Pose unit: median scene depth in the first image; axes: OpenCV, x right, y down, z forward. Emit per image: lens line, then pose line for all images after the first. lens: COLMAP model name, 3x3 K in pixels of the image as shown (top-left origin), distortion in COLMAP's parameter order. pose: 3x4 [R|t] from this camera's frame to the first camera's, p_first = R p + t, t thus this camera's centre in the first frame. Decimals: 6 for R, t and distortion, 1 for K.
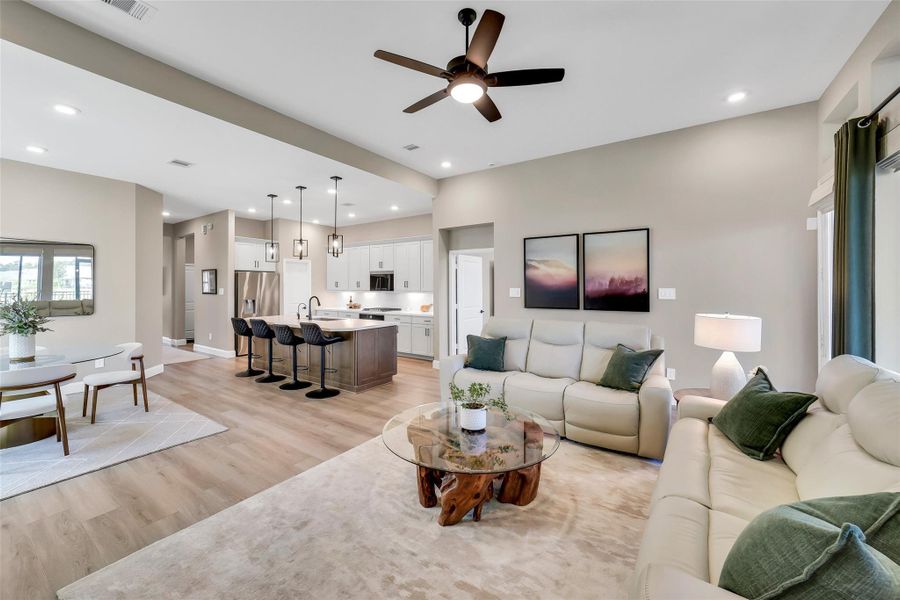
lens RADIAL K [[354.3, 0, 449.6], [0, 354.3, 283.1], [0, 0, 1]] dist [-0.000451, 0.000079]
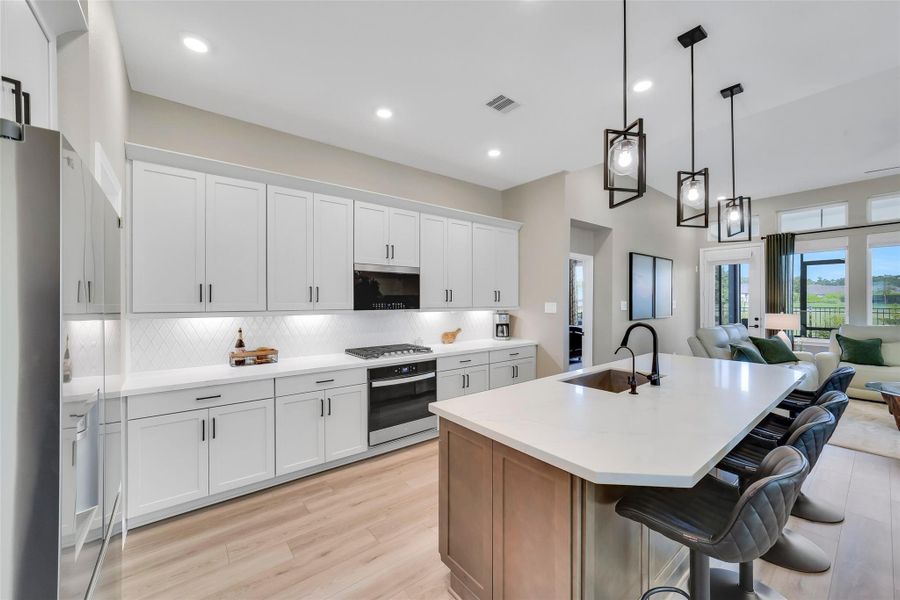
lens RADIAL K [[345.3, 0, 450.0], [0, 345.3, 300.0], [0, 0, 1]] dist [-0.000397, 0.000103]
pose [[0.303651, 0.002068, 0.952781, -0.929962], [-0.005848, 0.999983, -0.000307, 0.014547], [-0.952765, -0.005479, 0.303658, 1.245186]]
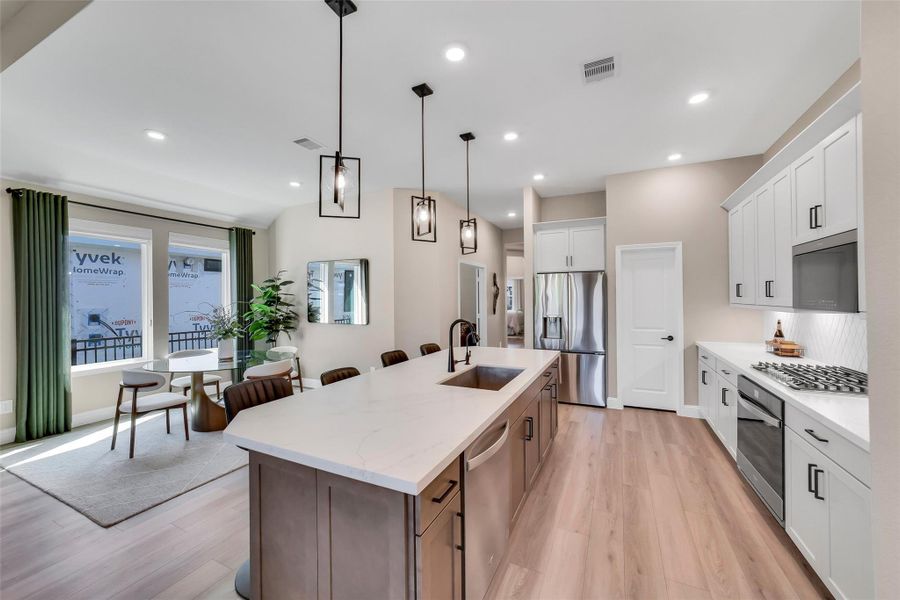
lens RADIAL K [[348.9, 0, 450.8], [0, 348.9, 303.8], [0, 0, 1]] dist [0.000191, 0.000617]
pose [[0.151010, 0.011089, -0.988470, 0.058458], [0.017714, 0.999746, 0.013922, 0.012966], [0.988374, -0.019612, 0.150775, 1.054720]]
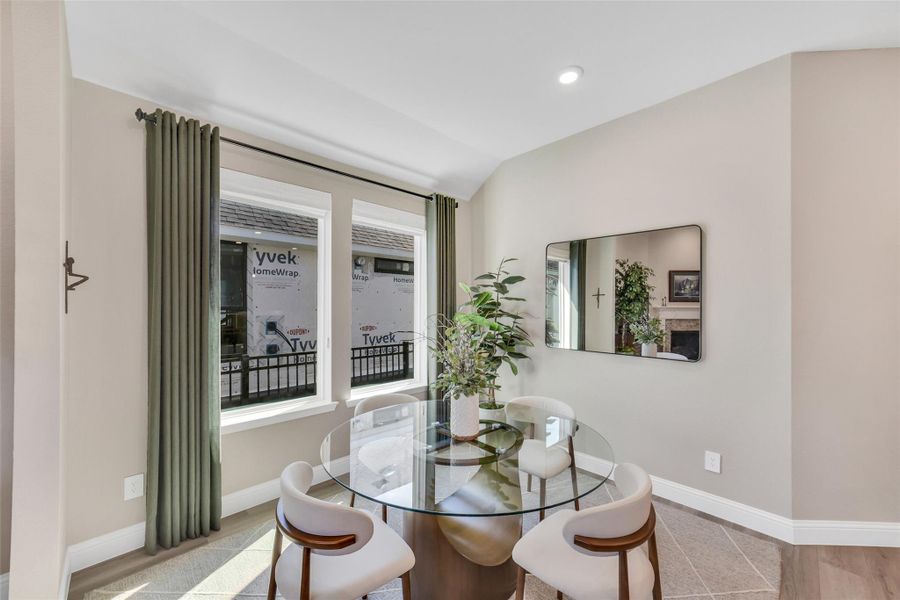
lens RADIAL K [[352.4, 0, 449.5], [0, 352.4, 312.4], [0, 0, 1]] dist [-0.008950, 0.000140]
pose [[-0.201803, 0.013648, -0.979331, -0.245805], [0.007867, 0.999893, 0.012314, 0.008836], [0.979395, -0.005219, -0.201889, 0.853675]]
